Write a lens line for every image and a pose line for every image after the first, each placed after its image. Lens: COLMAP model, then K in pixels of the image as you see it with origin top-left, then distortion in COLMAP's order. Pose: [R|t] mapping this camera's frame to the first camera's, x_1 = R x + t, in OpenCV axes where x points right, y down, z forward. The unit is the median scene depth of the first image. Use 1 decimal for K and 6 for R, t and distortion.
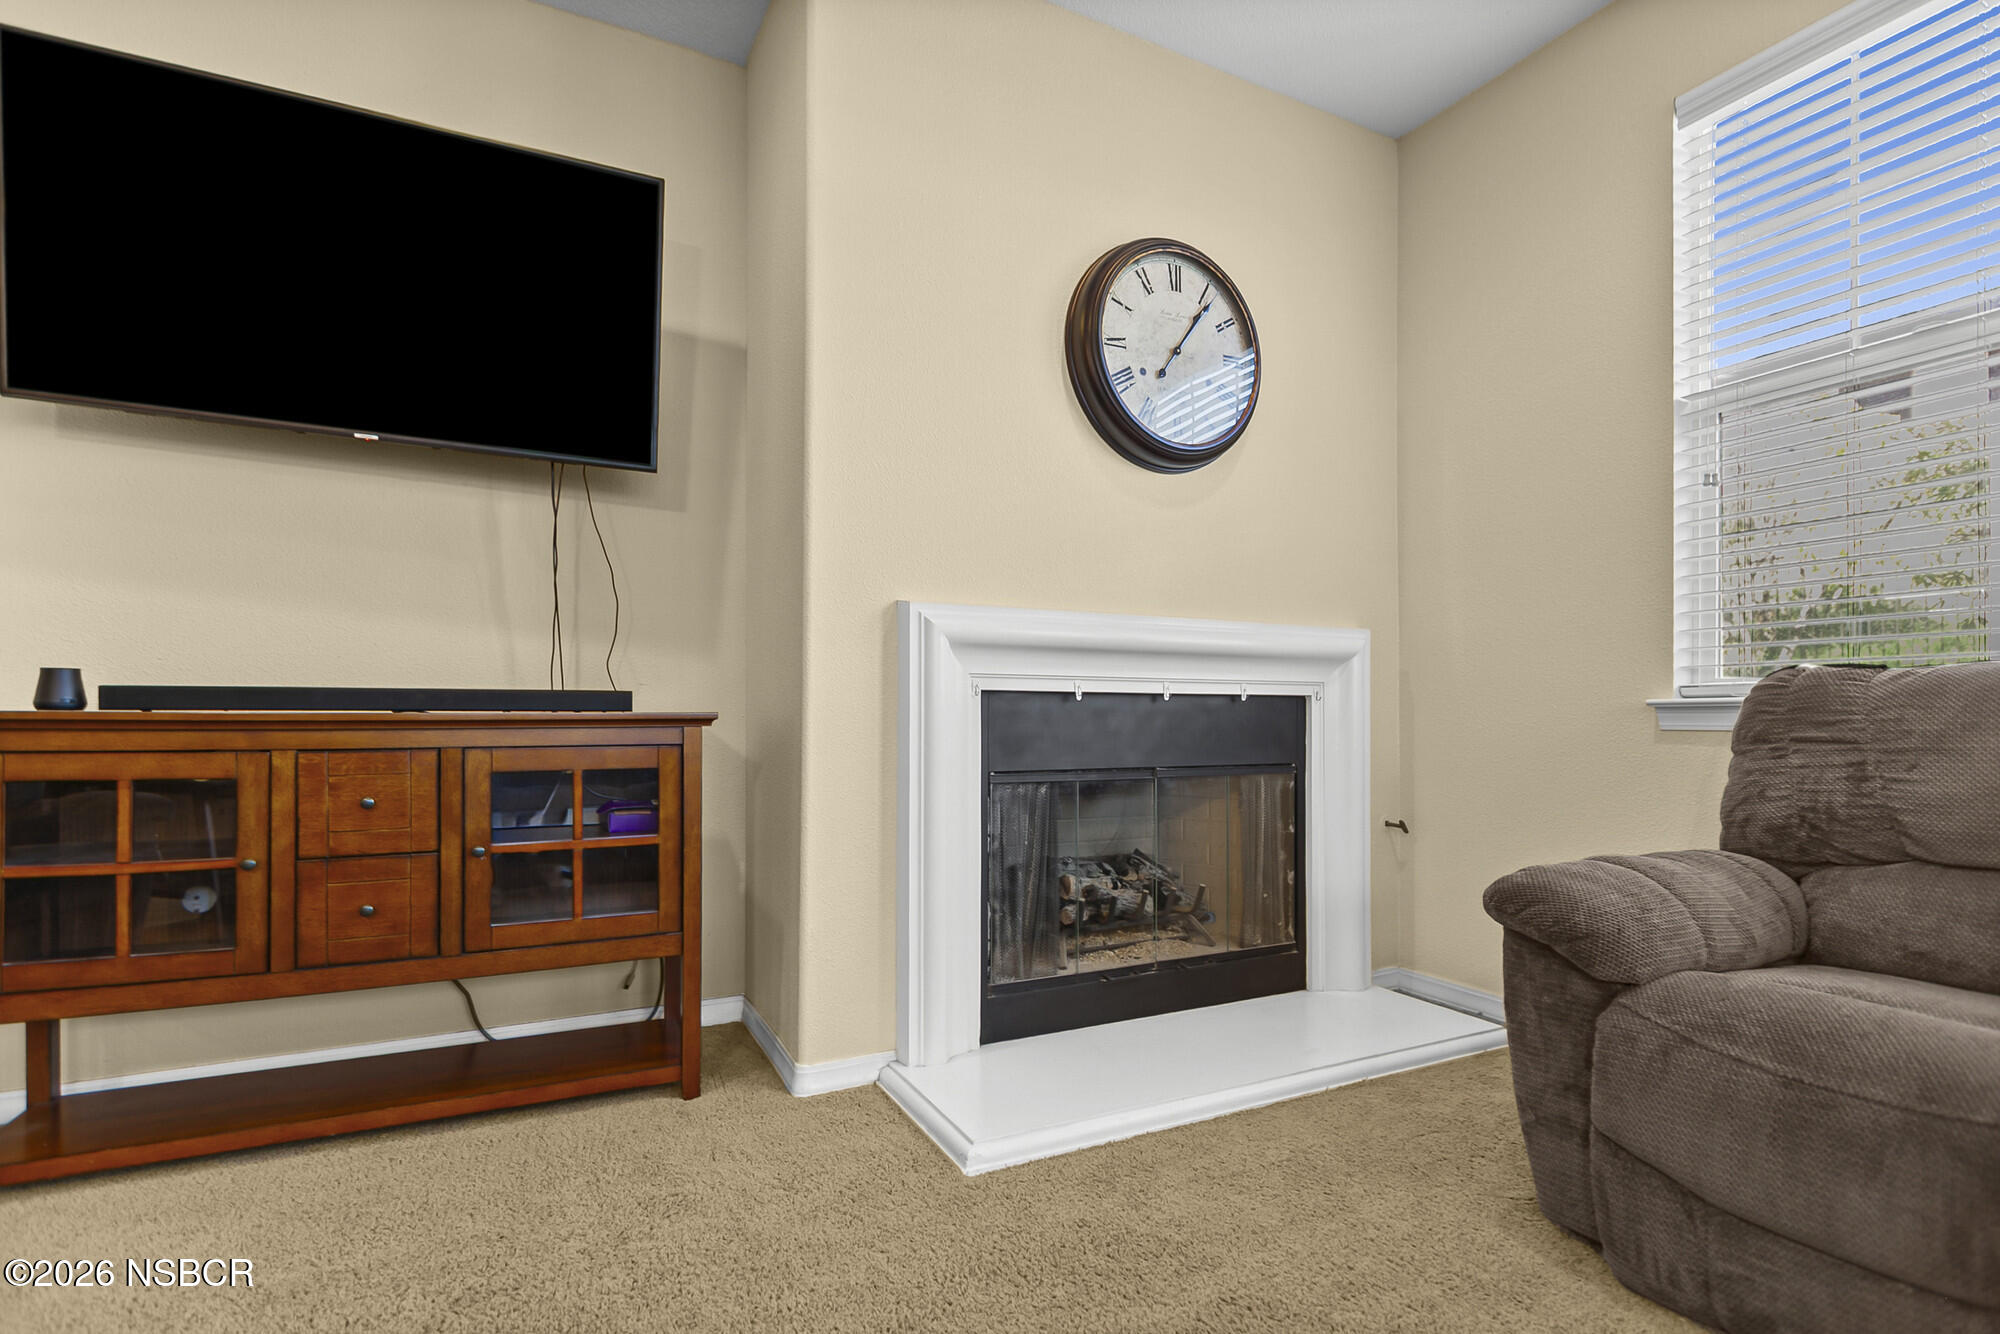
lens RADIAL K [[926.7, 0, 973.0], [0, 926.7, 695.3], [0, 0, 1]] dist [0.005749, -0.000566]
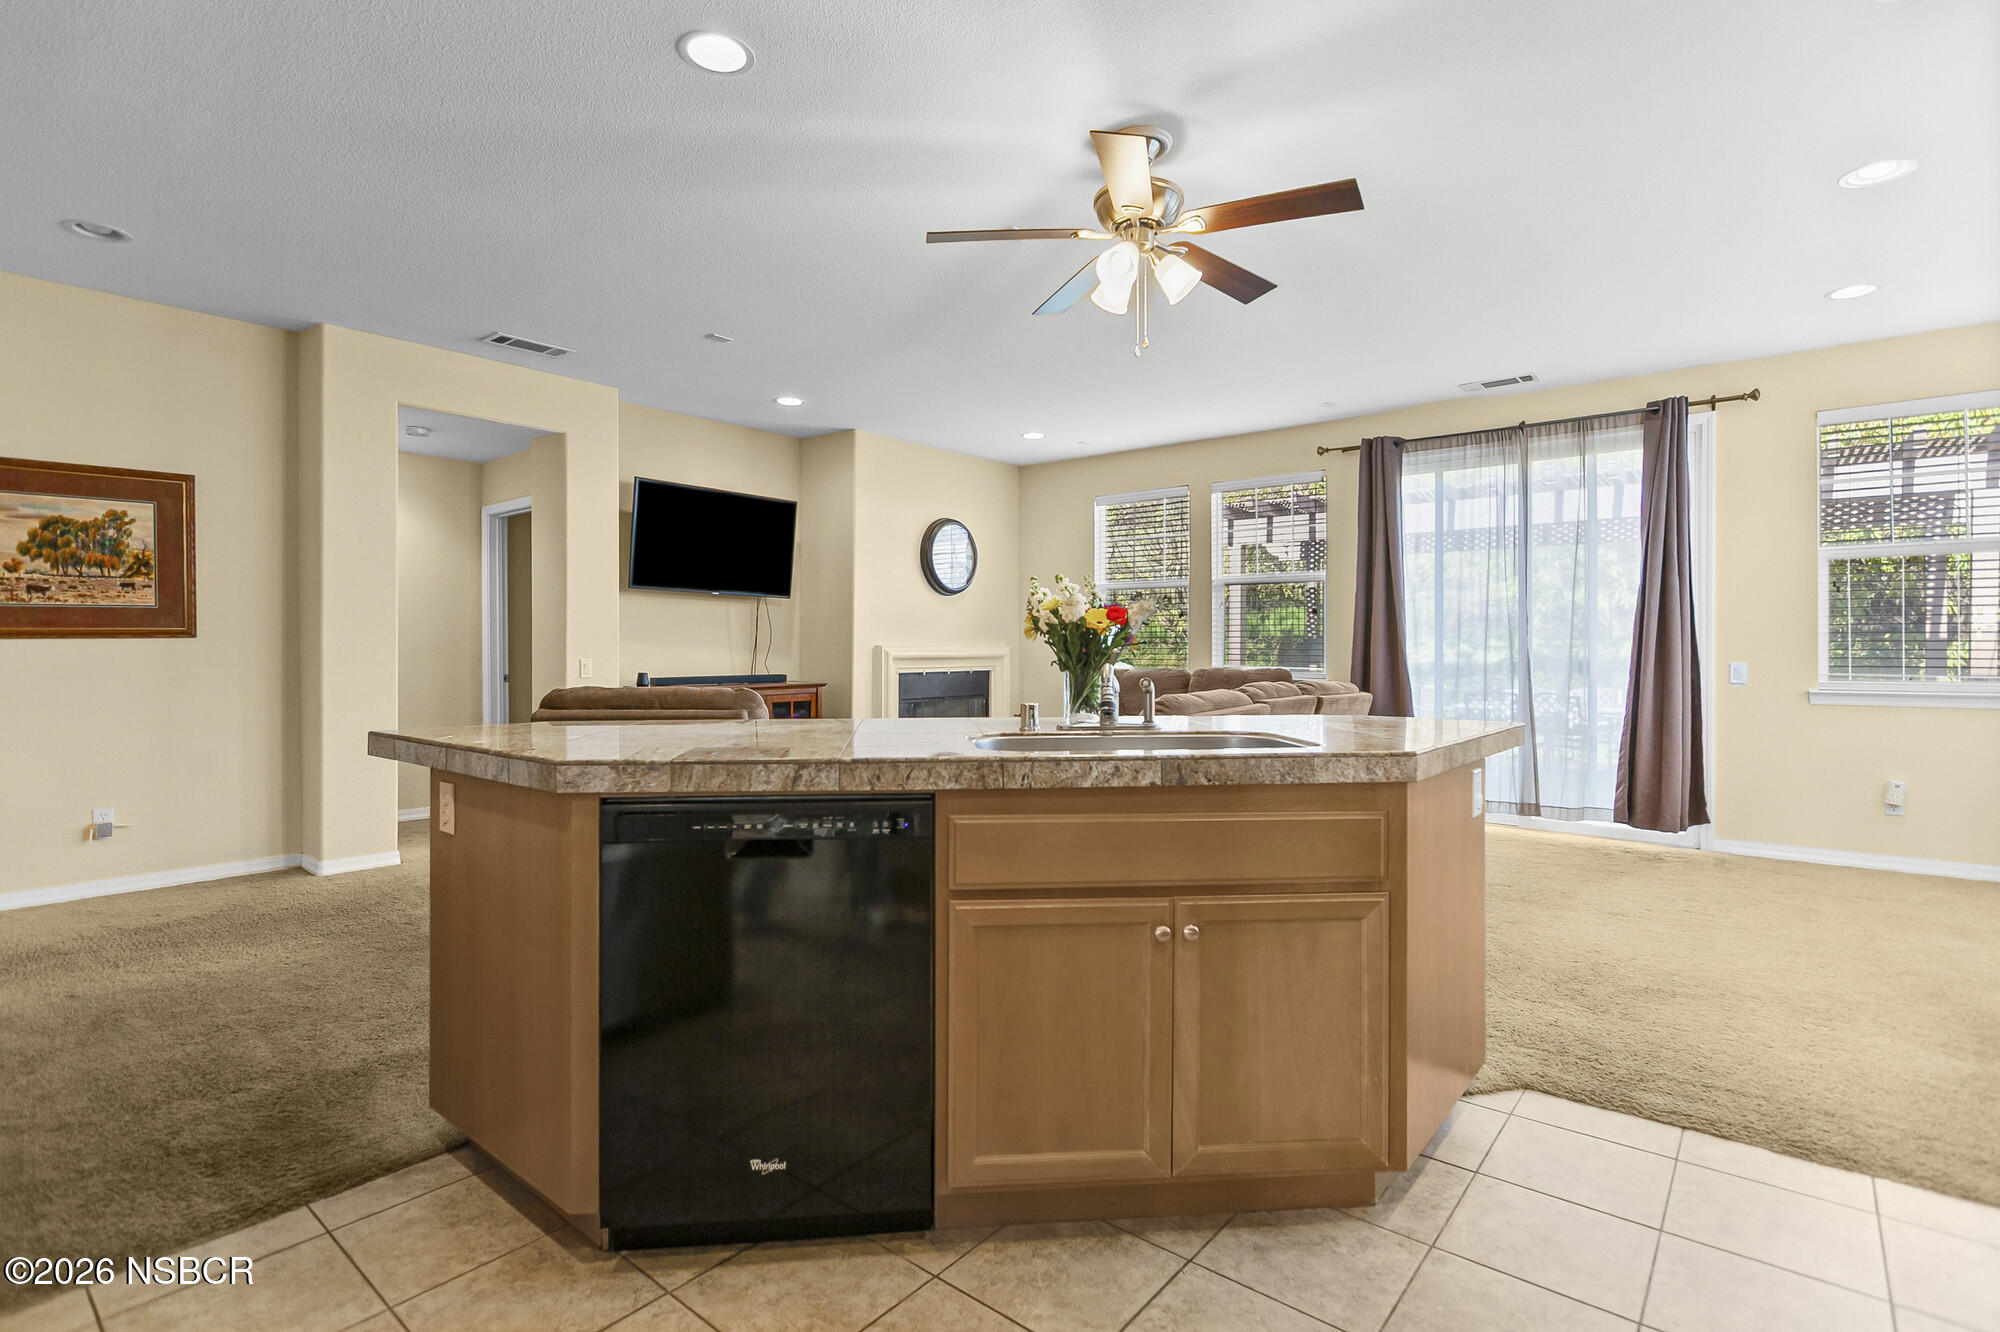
lens RADIAL K [[966.6, 0, 1010.4], [0, 966.6, 656.1], [0, 0, 1]] dist [0.001414, -0.001519]
pose [[0.906935, -0.005176, 0.421239, -1.011604], [-0.008362, 0.999506, 0.030283, -0.162898], [-0.421188, -0.030987, 0.906444, -2.077263]]
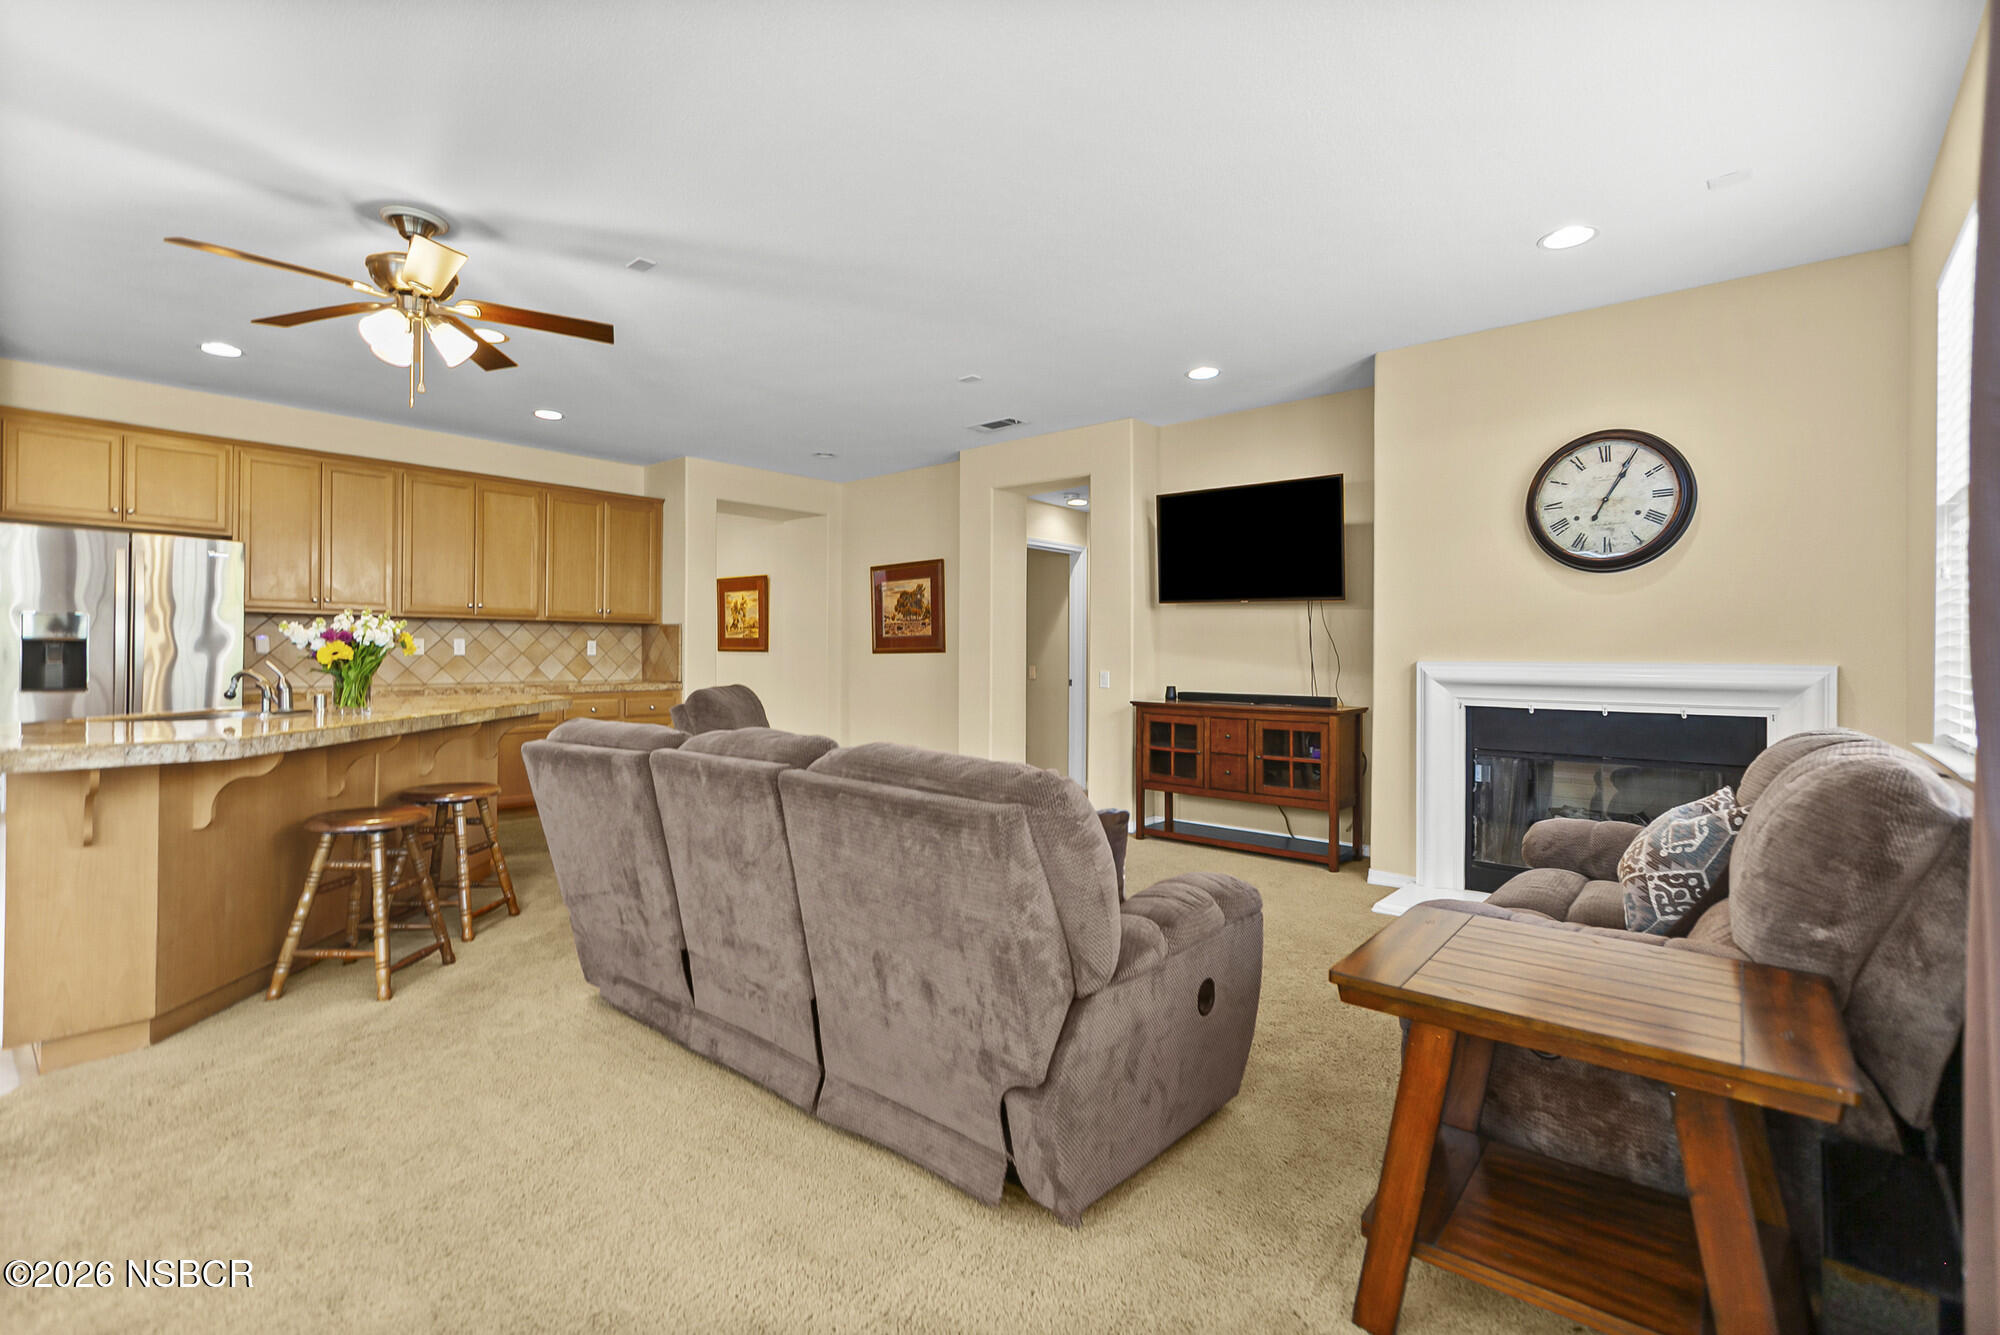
lens RADIAL K [[926.7, 0, 993.3], [0, 926.7, 656.2], [0, 0, 1]] dist [0.005749, -0.000566]
pose [[0.396936, 0.003859, -0.917838, 1.412861], [0.015281, 0.999825, 0.010812, -0.147406], [0.917719, -0.018317, 0.396808, -0.683055]]
